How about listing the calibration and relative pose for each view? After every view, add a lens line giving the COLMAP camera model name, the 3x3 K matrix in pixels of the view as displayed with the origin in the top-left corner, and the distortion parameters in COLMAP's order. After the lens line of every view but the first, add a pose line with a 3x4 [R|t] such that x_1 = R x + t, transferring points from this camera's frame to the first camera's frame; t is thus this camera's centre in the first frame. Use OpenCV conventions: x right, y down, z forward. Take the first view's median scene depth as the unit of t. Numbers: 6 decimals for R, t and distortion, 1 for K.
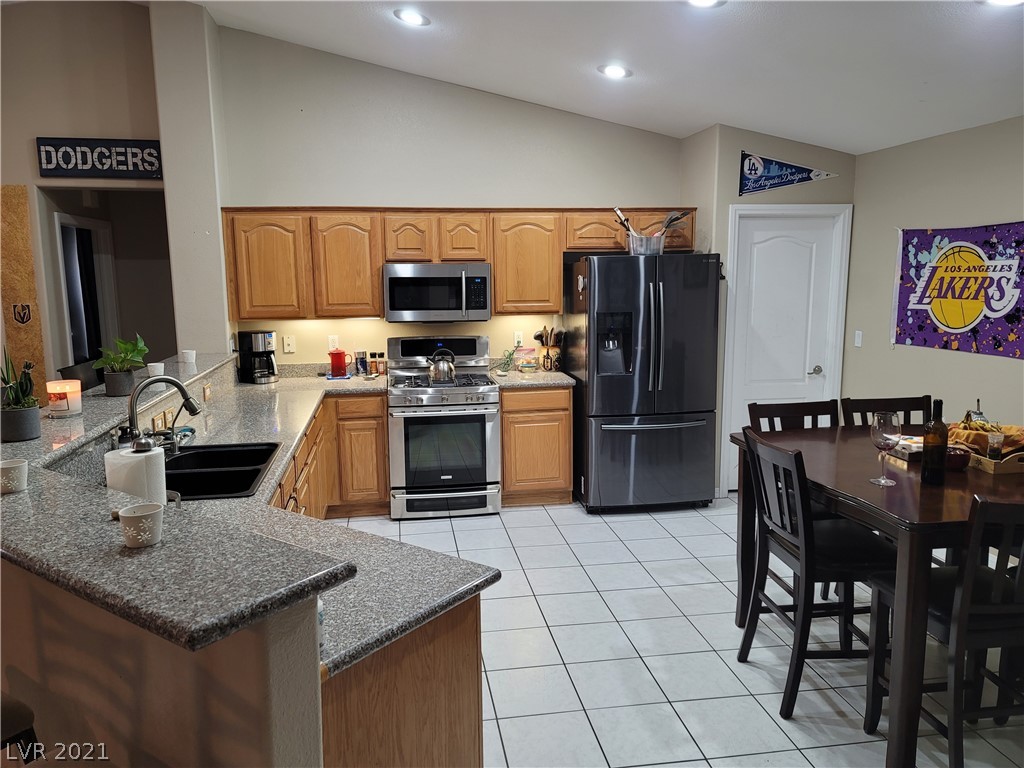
lens RADIAL K [[747.6, 0, 510.9], [0, 747.6, 377.7], [0, 0, 1]] dist [0.070079, -0.032351]
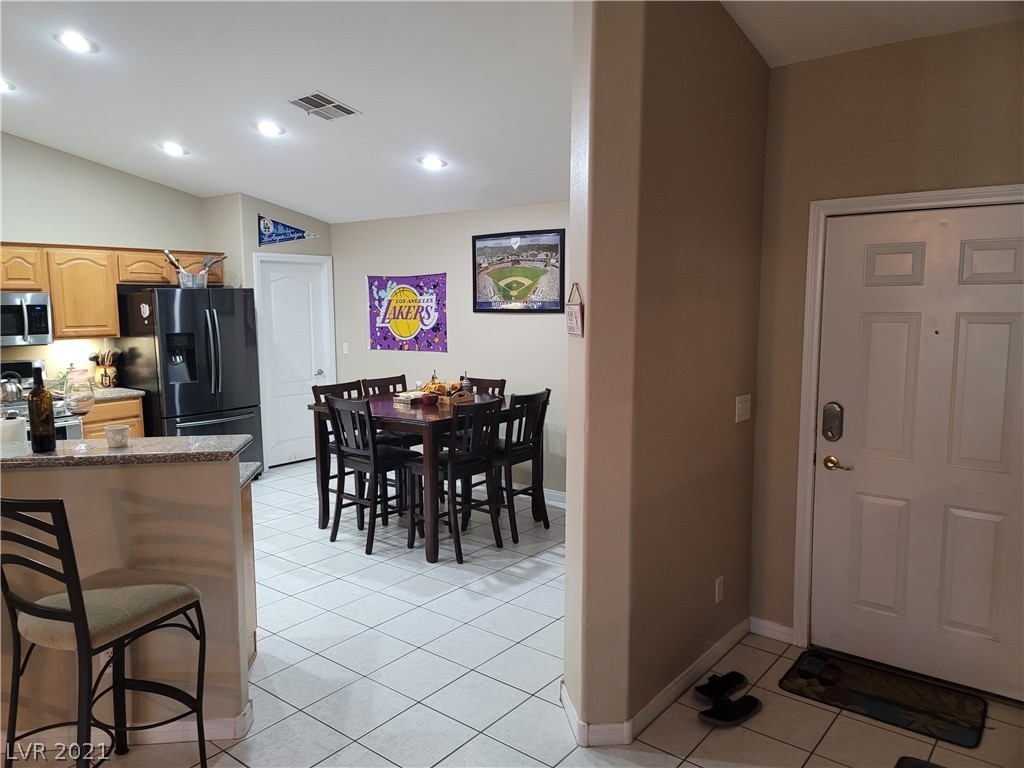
lens RADIAL K [[747.6, 0, 489.2], [0, 747.6, 391.7], [0, 0, 1]] dist [0.070079, -0.032351]
pose [[0.751500, -0.077758, 0.655134, -0.295974], [0.096224, 0.995329, 0.007757, 0.048526], [-0.652678, 0.057210, 0.755472, -0.279895]]
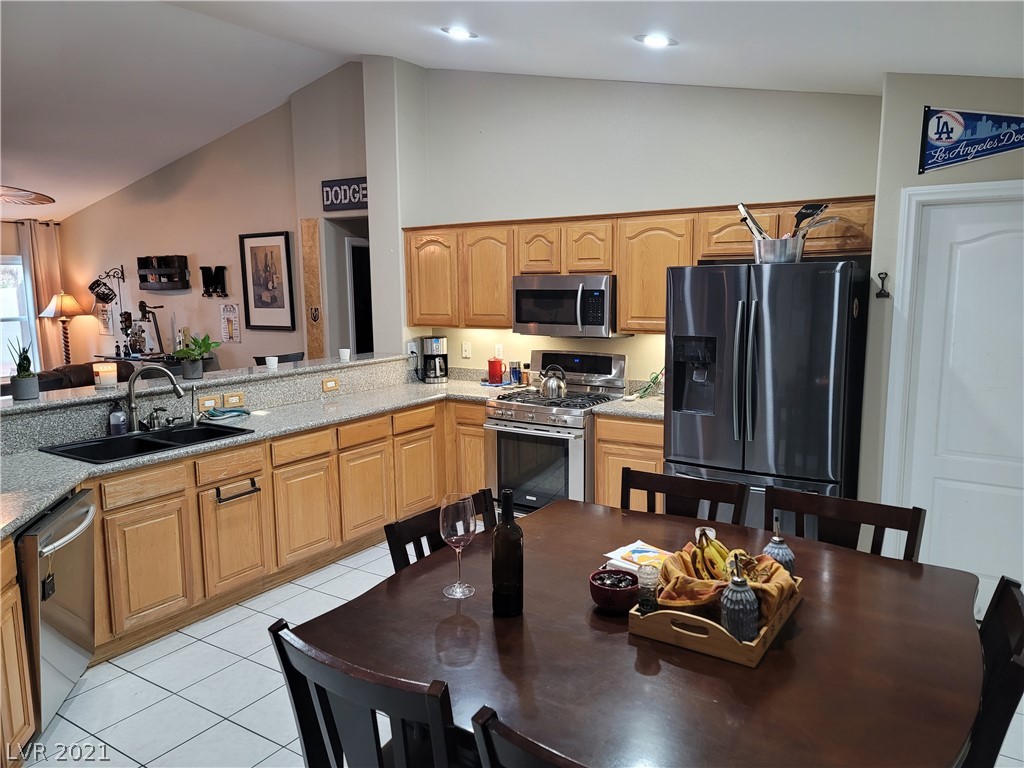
lens RADIAL K [[747.6, 0, 507.5], [0, 747.6, 382.8], [0, 0, 1]] dist [0.070079, -0.032351]
pose [[0.735989, 0.095679, -0.670198, 0.509305], [-0.093506, 0.994841, 0.039341, -0.048180], [0.670504, 0.033713, 0.741139, 0.255457]]
